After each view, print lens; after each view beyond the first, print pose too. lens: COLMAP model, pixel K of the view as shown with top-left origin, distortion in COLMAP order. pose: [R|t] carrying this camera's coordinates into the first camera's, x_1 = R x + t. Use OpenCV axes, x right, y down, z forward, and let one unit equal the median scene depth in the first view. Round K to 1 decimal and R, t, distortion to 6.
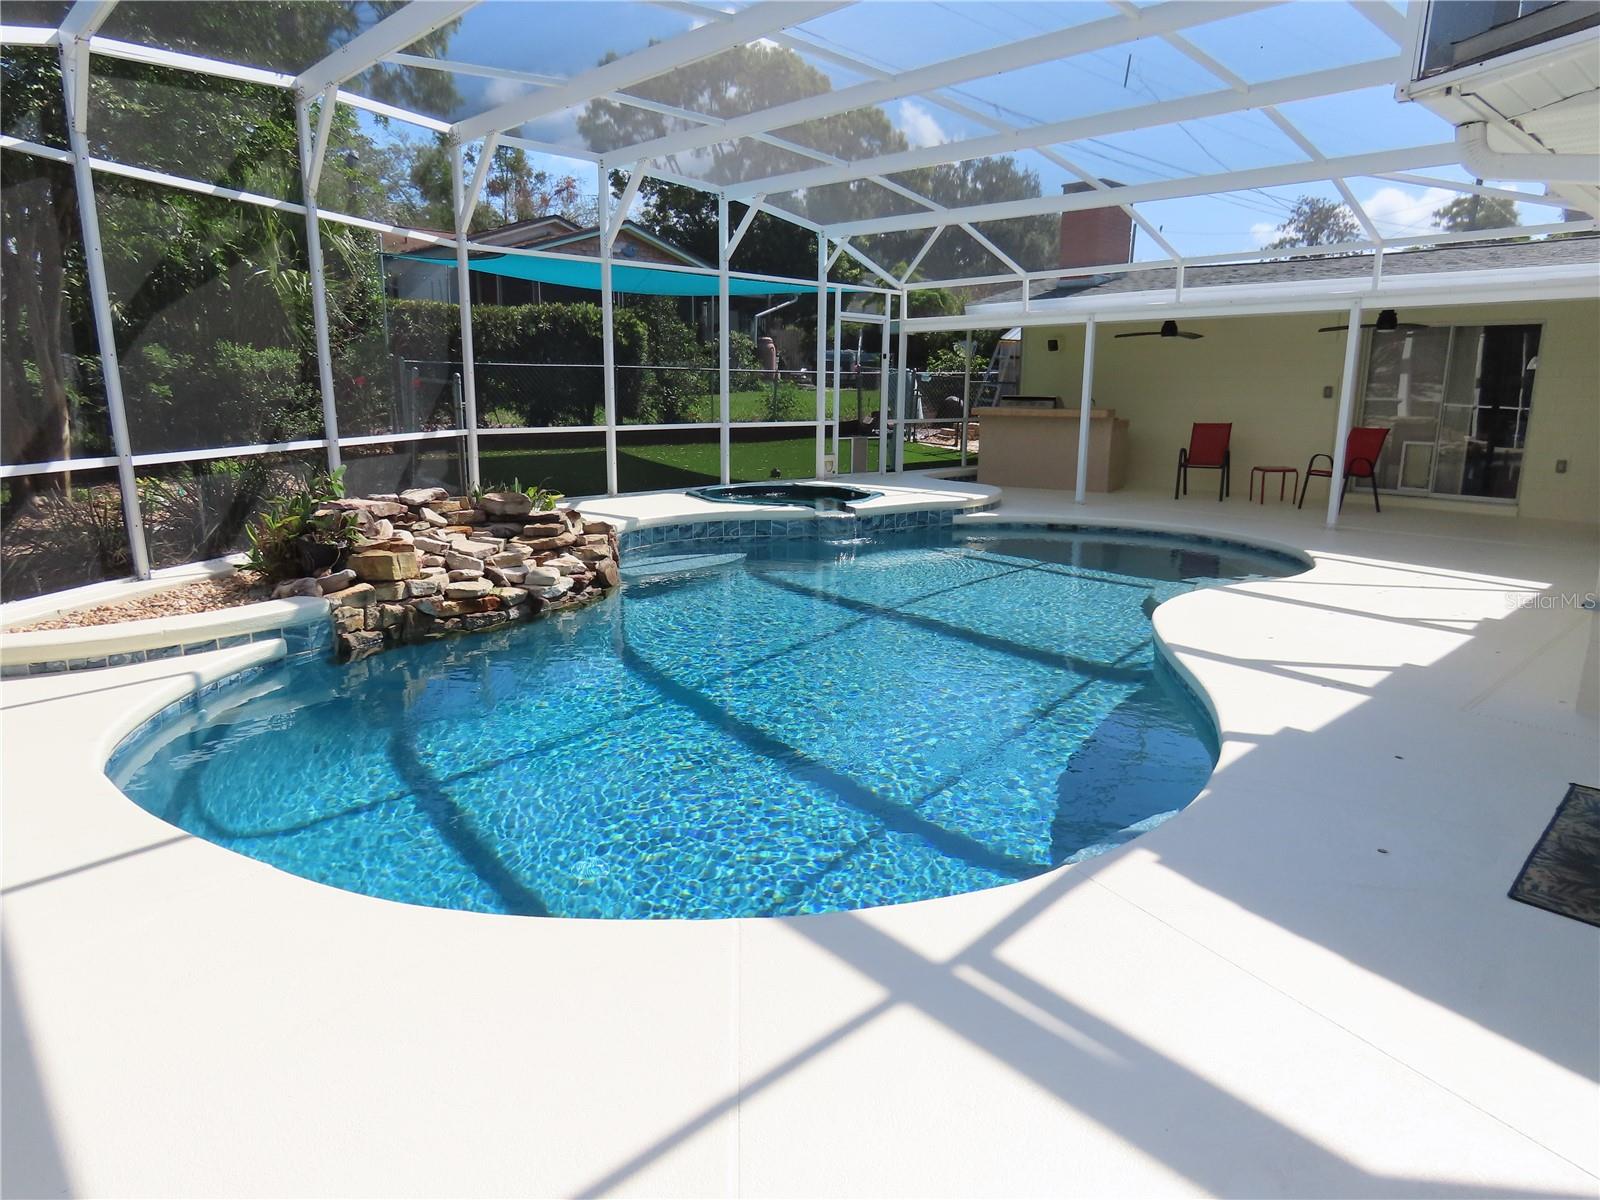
lens RADIAL K [[995.1, 0, 800.0], [0, 995.1, 600.0], [0, 0, 1]] dist [0.005888, 0.001837]
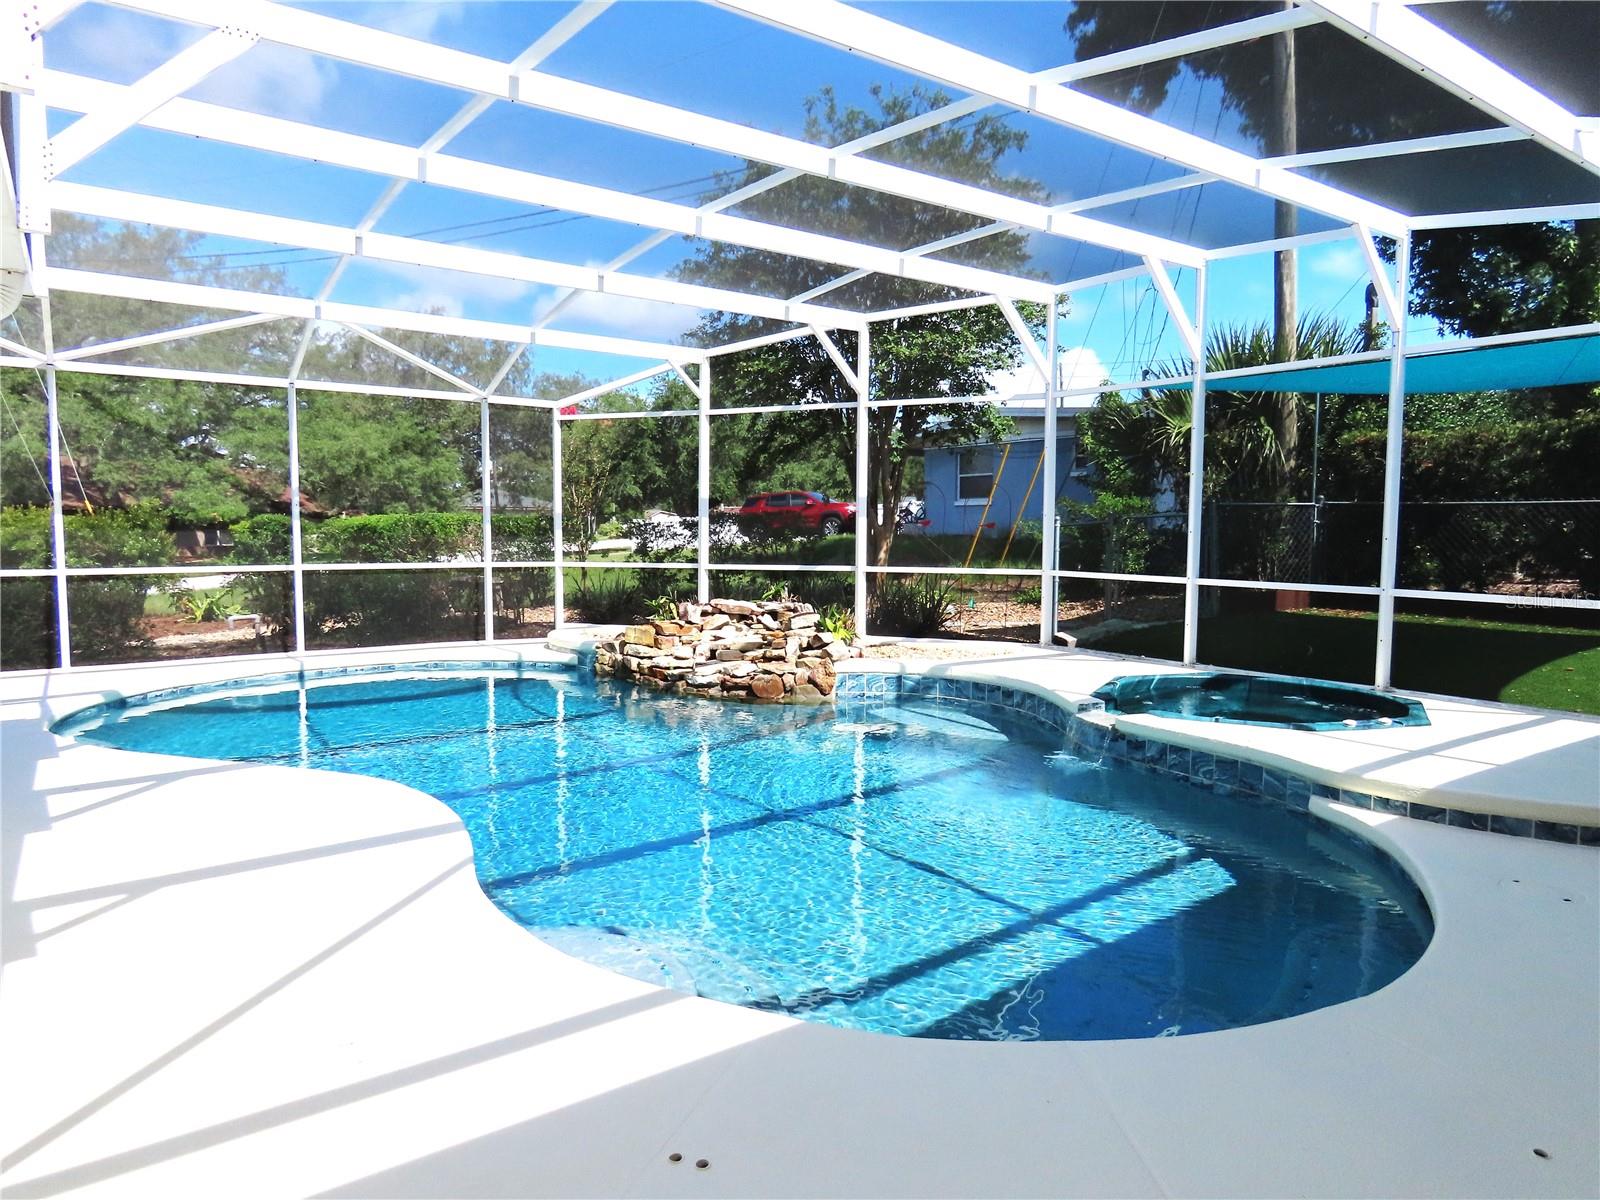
lens RADIAL K [[1050.0, 0, 800.0], [0, 1050.0, 600.0], [0, 0, 1]] dist [0.000377, 0.002948]
pose [[-0.141726, 0.071163, -0.987345, 1.110826], [-0.212496, 0.971974, 0.100558, -0.285077], [0.966830, 0.224058, -0.122632, 1.306909]]
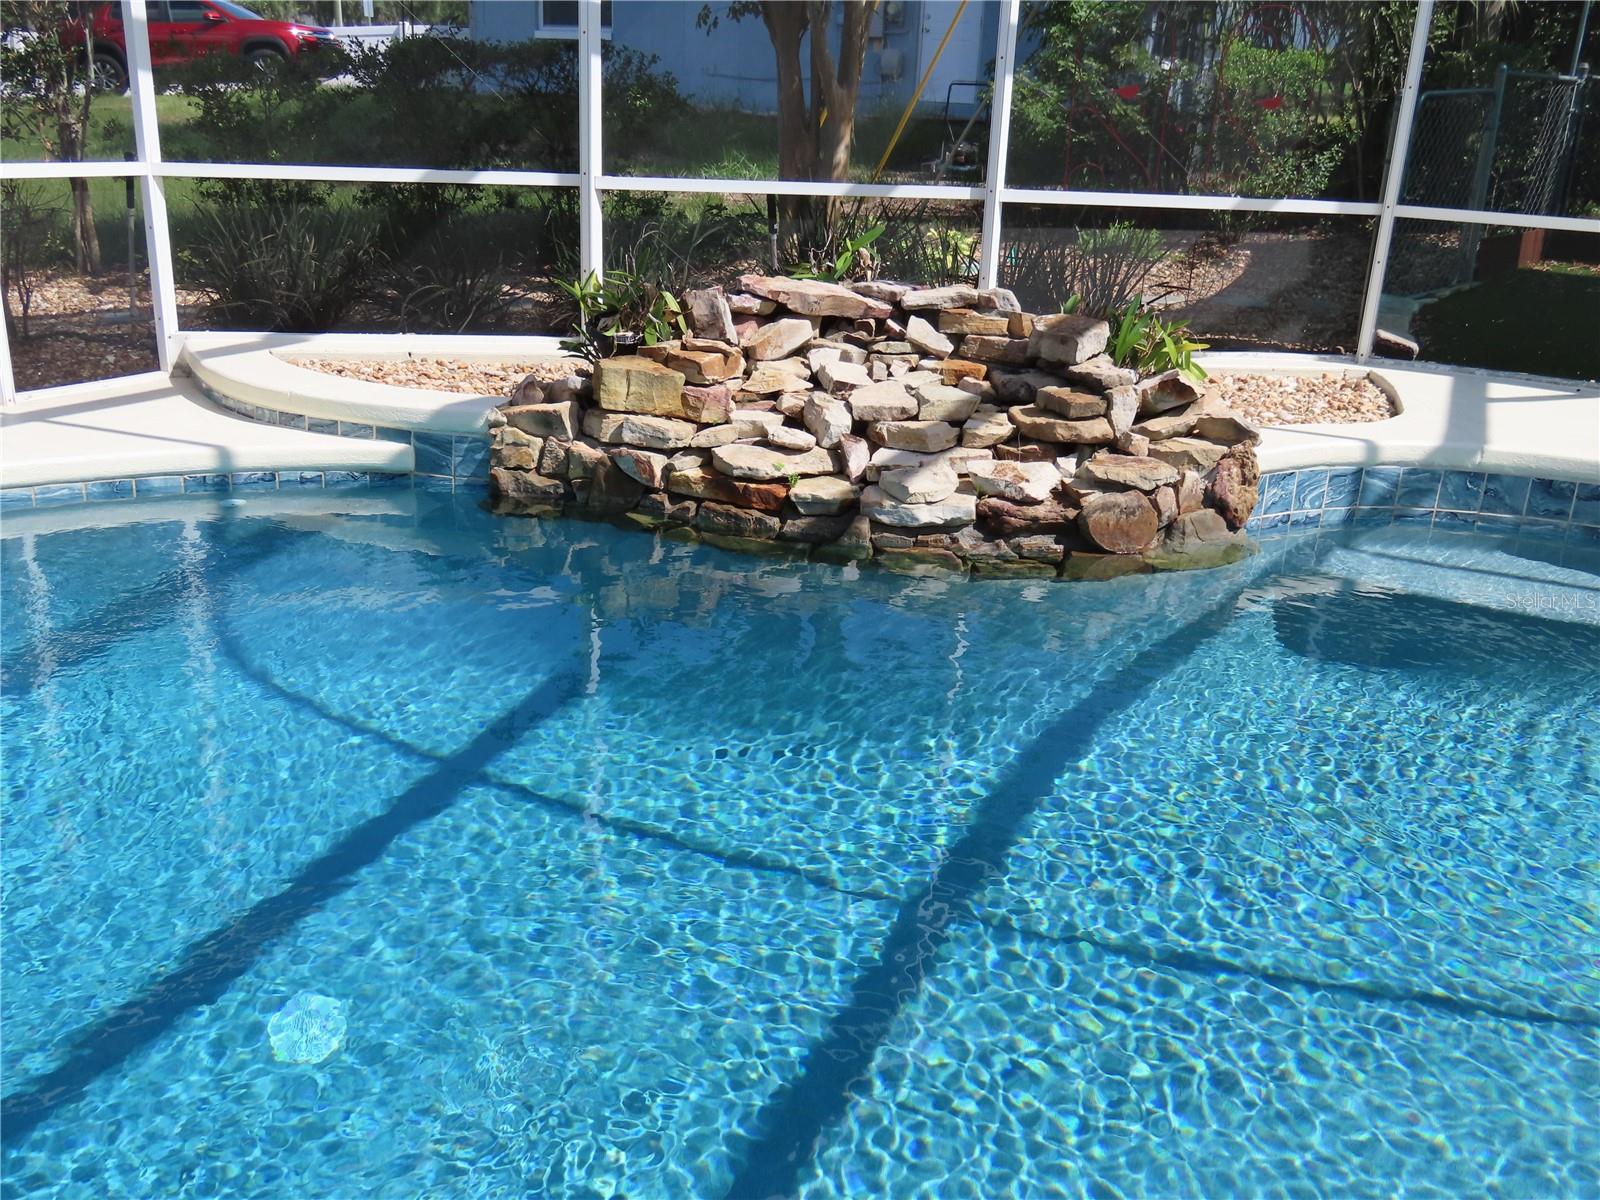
lens RADIAL K [[1533.0, 0, 800.0], [0, 1533.0, 600.0], [0, 0, 1]] dist [0.007274, -0.004159]
pose [[0.335953, 0.306408, -0.890646, 0.432898], [-0.236833, 0.942705, 0.234984, -0.137940], [0.911617, 0.131991, 0.389272, 0.676106]]
